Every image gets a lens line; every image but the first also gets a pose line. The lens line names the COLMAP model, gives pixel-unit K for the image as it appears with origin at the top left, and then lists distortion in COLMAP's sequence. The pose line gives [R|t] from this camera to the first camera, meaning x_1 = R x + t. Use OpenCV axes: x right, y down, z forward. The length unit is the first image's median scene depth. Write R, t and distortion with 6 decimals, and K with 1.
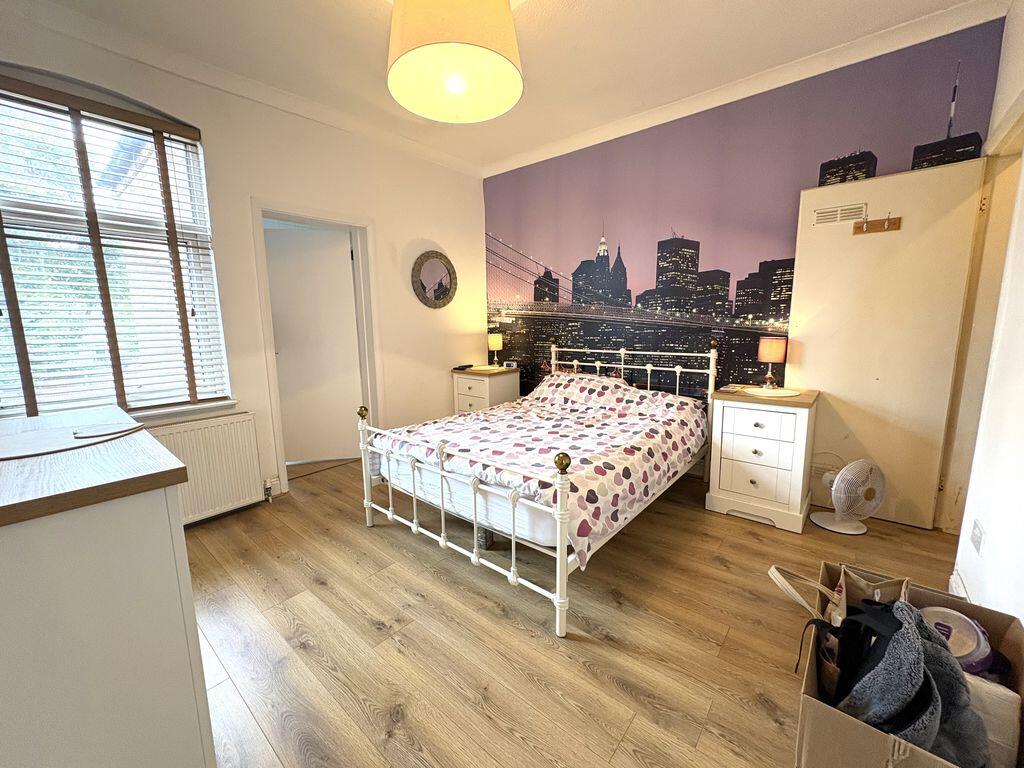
lens RADIAL K [[405.6, 0, 510.0], [0, 405.6, 382.0], [0, 0, 1]] dist [0.005062, 0.000040]
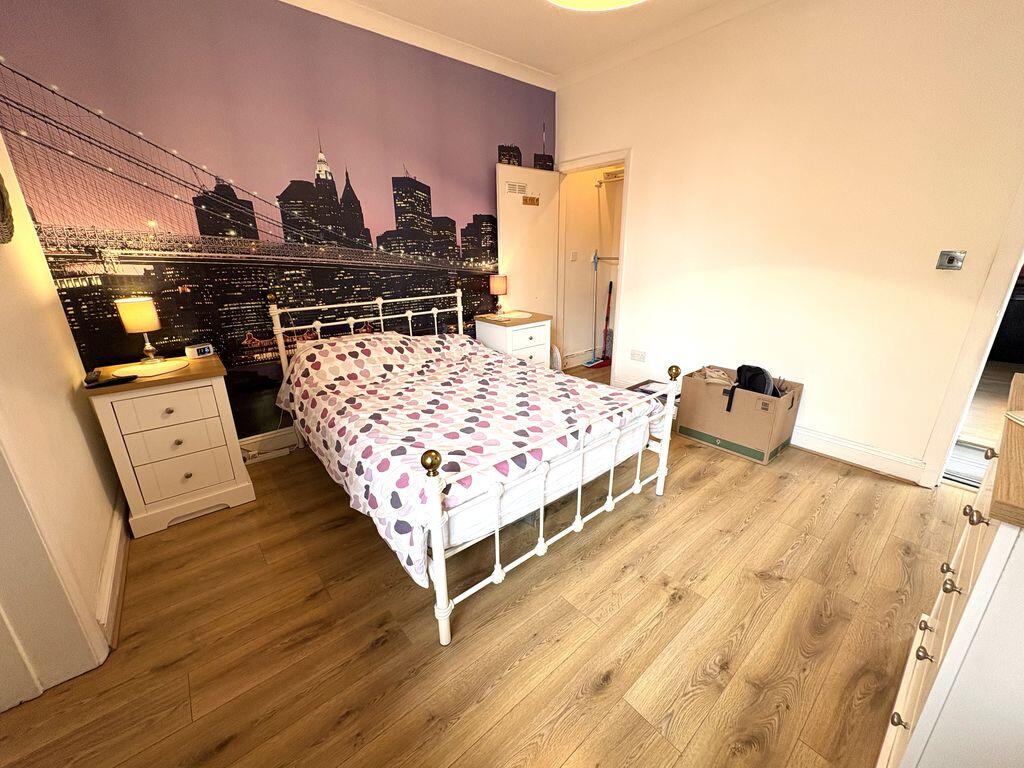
lens RADIAL K [[405.6, 0, 510.0], [0, 405.6, 382.0], [0, 0, 1]] dist [0.005062, 0.000040]
pose [[0.174523, -0.295290, 0.939332, -0.591794], [0.158470, 0.949960, 0.269188, -0.107186], [-0.971817, 0.101877, 0.212585, 0.583379]]
